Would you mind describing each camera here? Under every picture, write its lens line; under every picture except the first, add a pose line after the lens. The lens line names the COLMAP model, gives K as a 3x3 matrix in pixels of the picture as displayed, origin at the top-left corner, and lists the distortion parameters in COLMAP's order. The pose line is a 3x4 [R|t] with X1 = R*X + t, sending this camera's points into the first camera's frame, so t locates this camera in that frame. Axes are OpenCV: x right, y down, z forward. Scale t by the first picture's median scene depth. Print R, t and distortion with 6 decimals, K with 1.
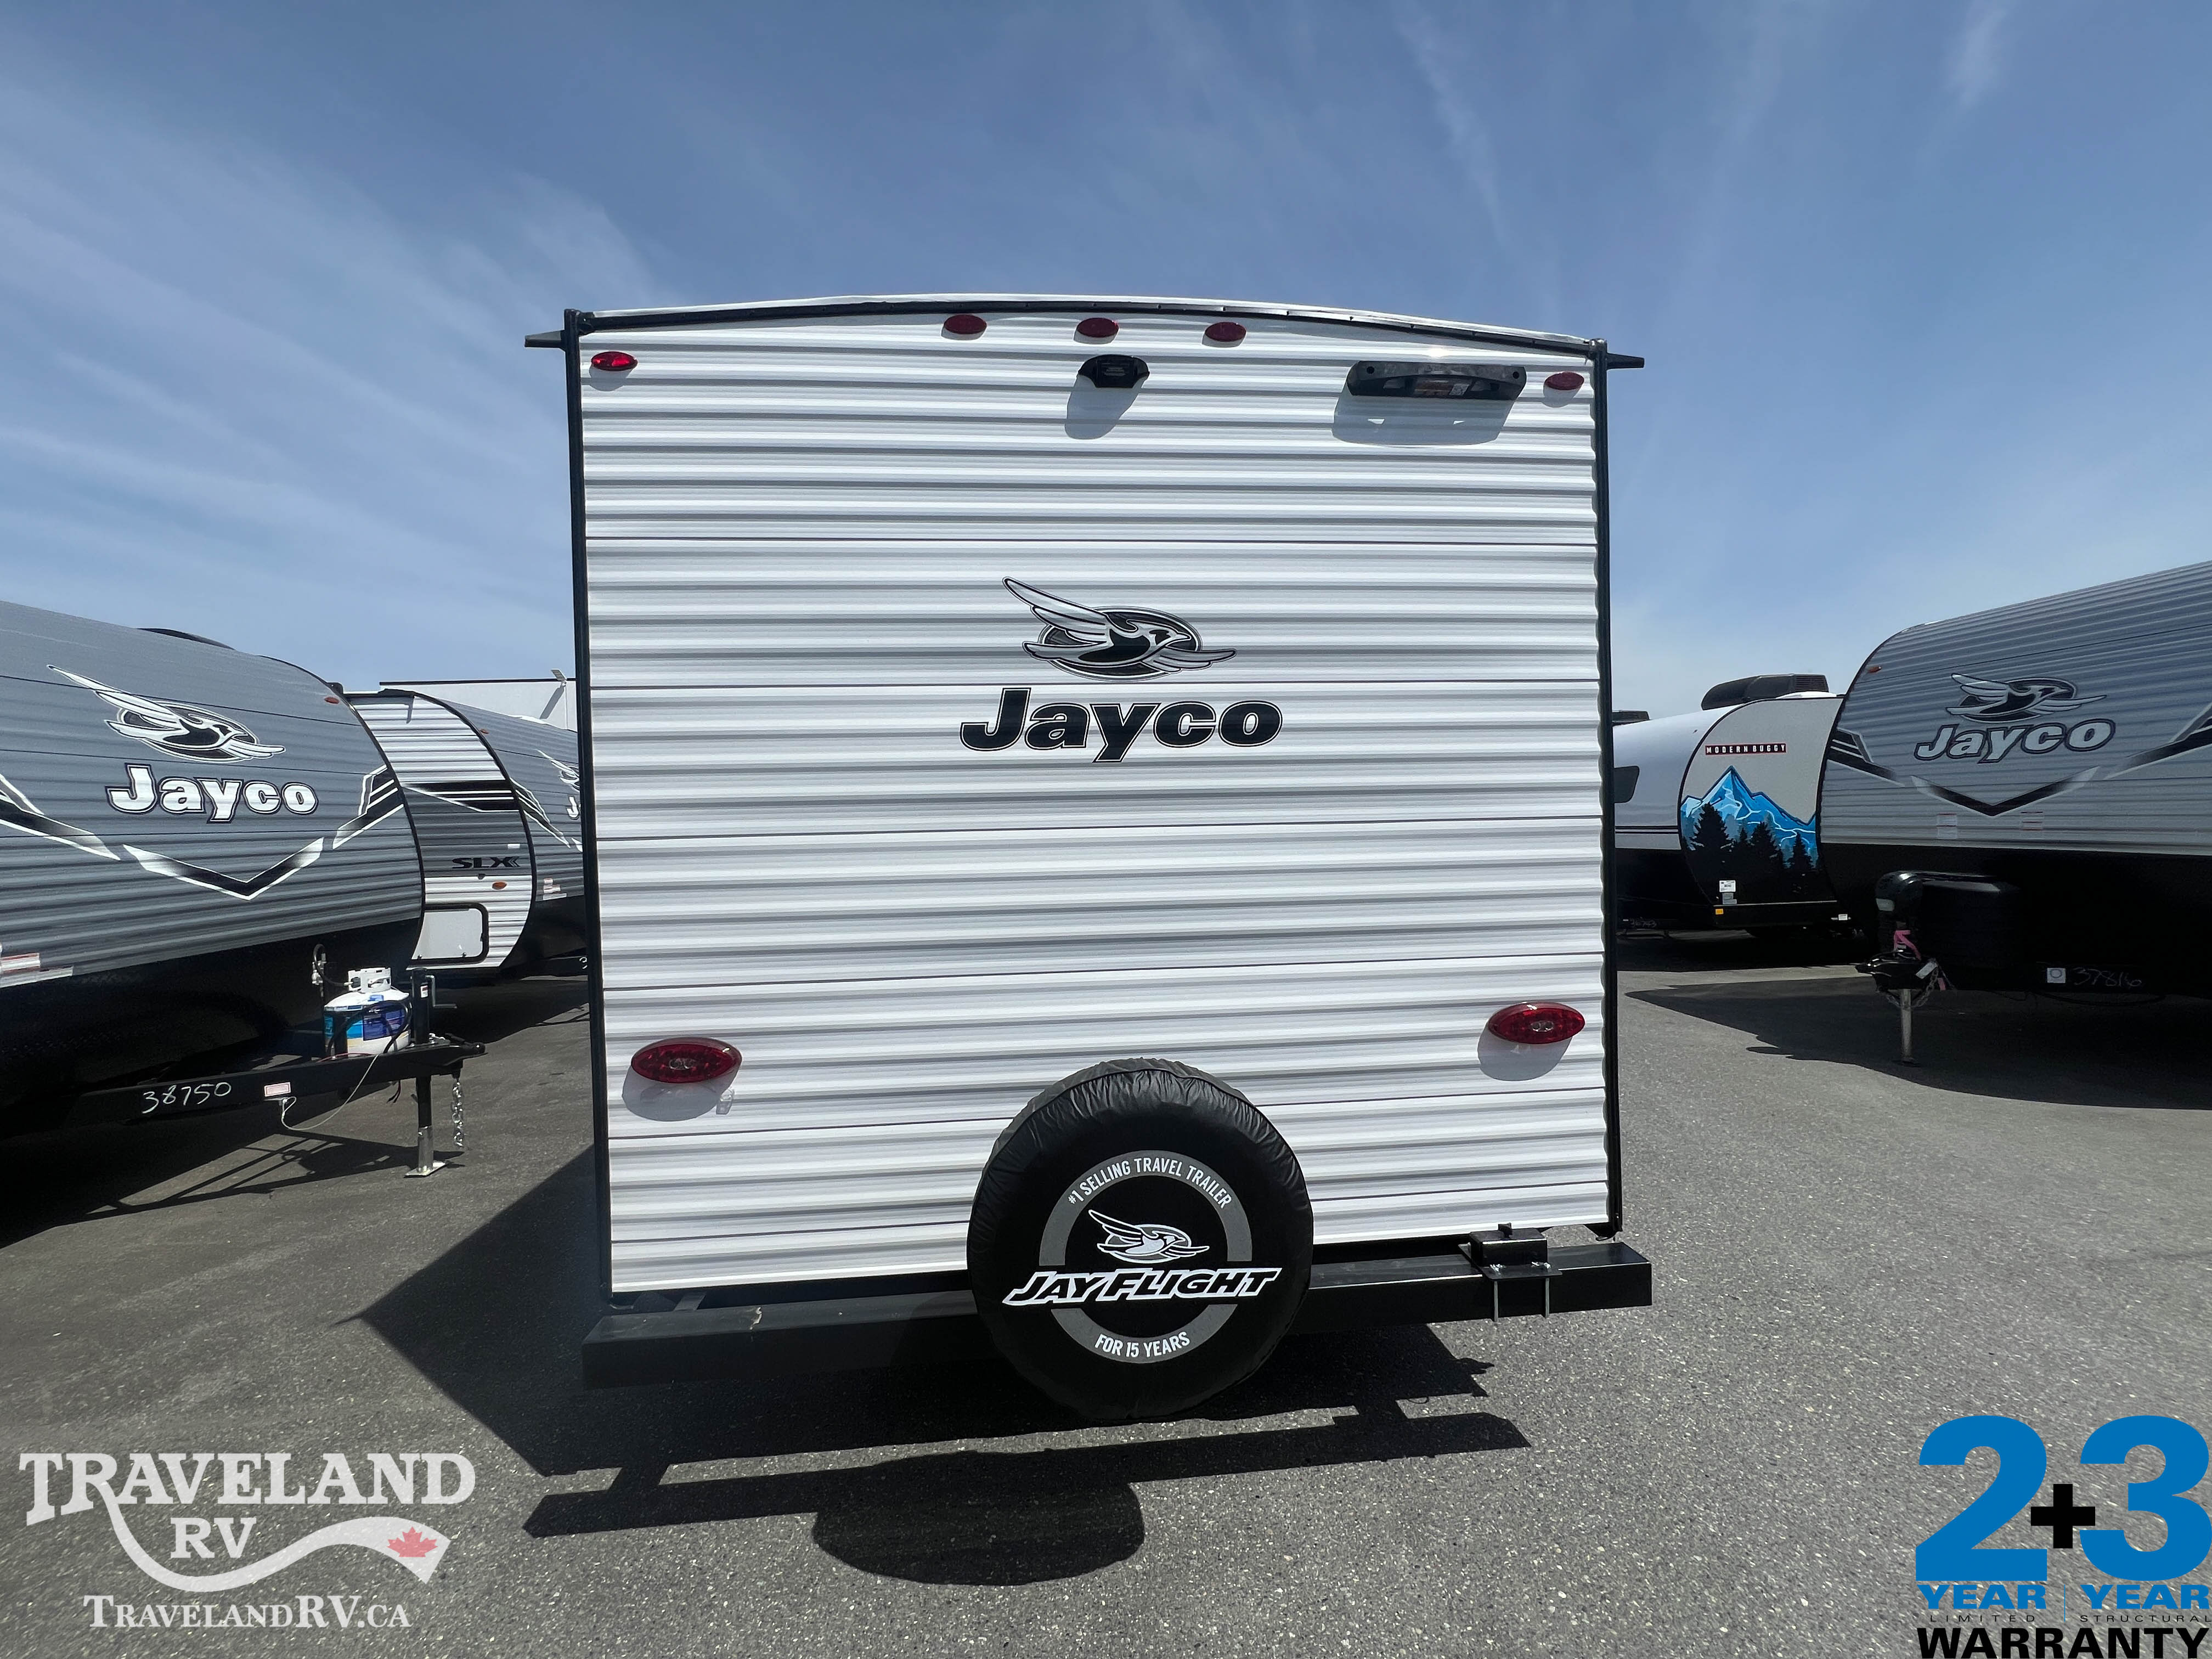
lens RADIAL K [[882.3, 0, 1101.5], [0, 882.3, 830.6], [0, 0, 1]] dist [0.000946, -0.000180]
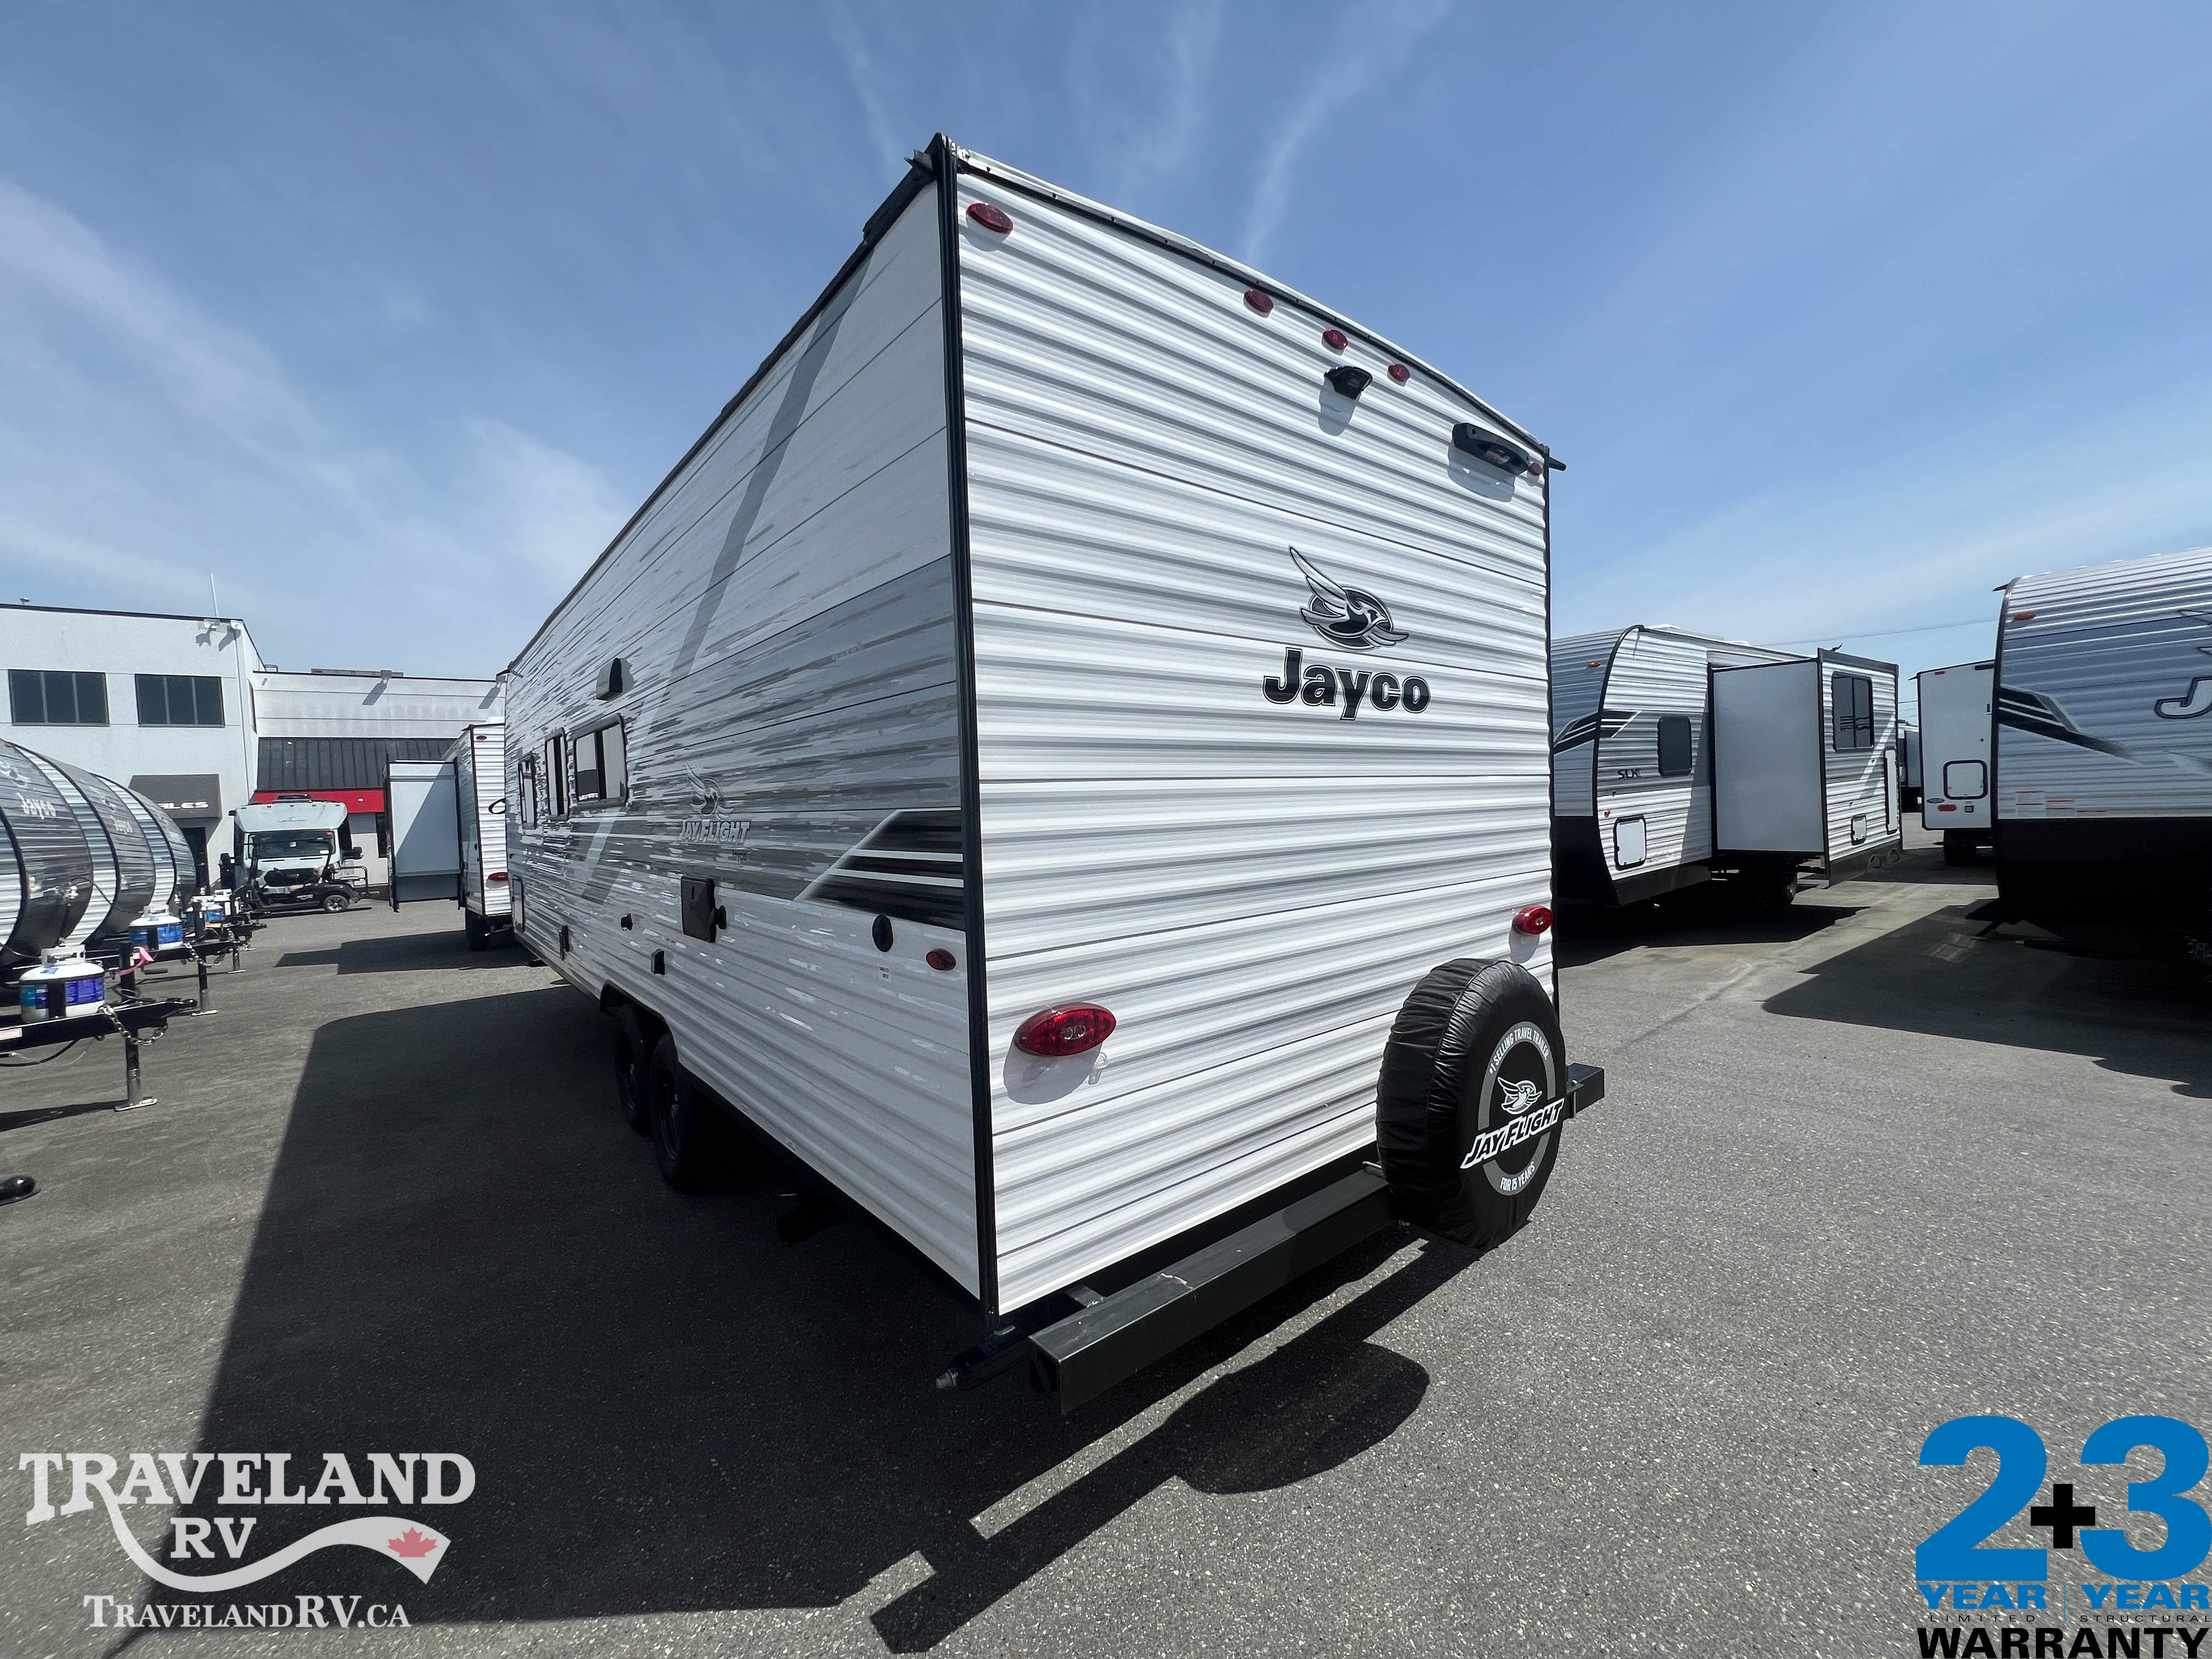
lens RADIAL K [[886.2, 0, 1105.3], [0, 886.2, 828.0], [0, 0, 1]] dist [-0.000129, -0.000082]
pose [[0.823460, -0.021090, 0.566982, -0.913627], [0.021976, 0.999745, 0.005270, 0.050152], [-0.566948, 0.008120, 0.823713, 0.228892]]
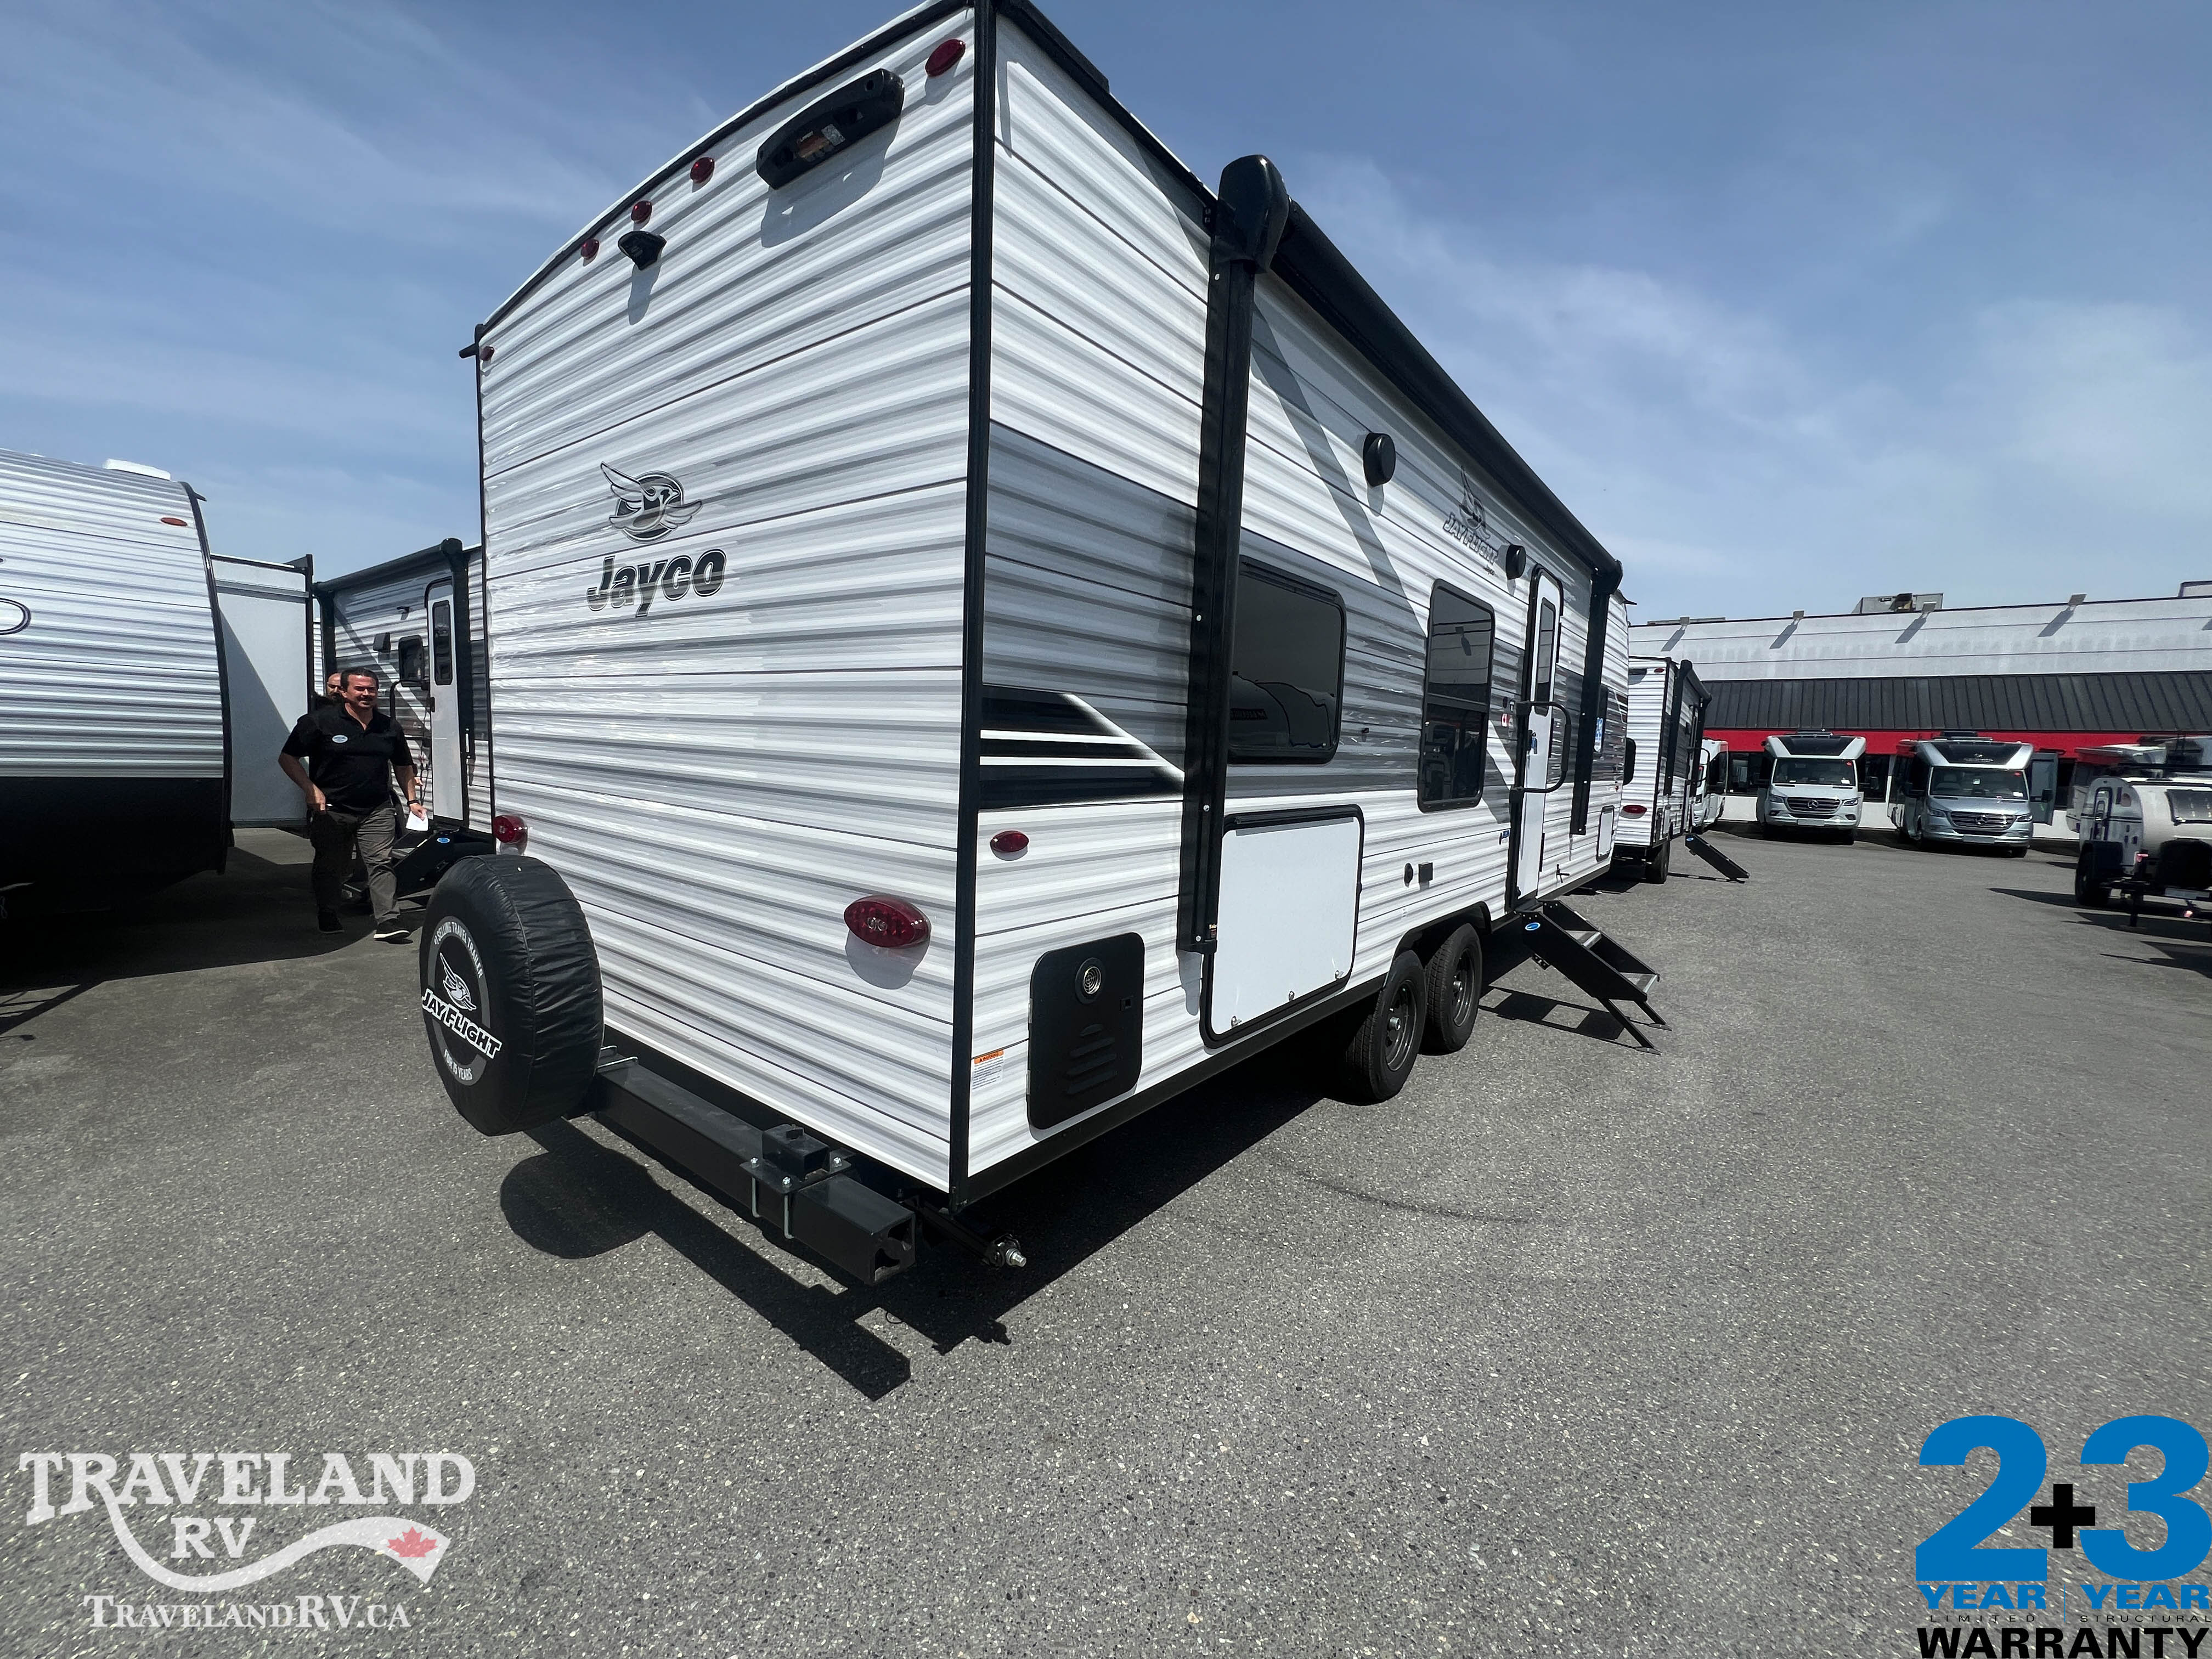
lens RADIAL K [[887.1, 0, 1105.8], [0, 887.1, 827.1], [0, 0, 1]] dist [-0.001884, 0.000329]
pose [[0.729756, 0.117762, -0.673489, 1.243858], [-0.067476, 0.992651, 0.100454, 0.036591], [0.680370, -0.027862, 0.732339, 0.565597]]
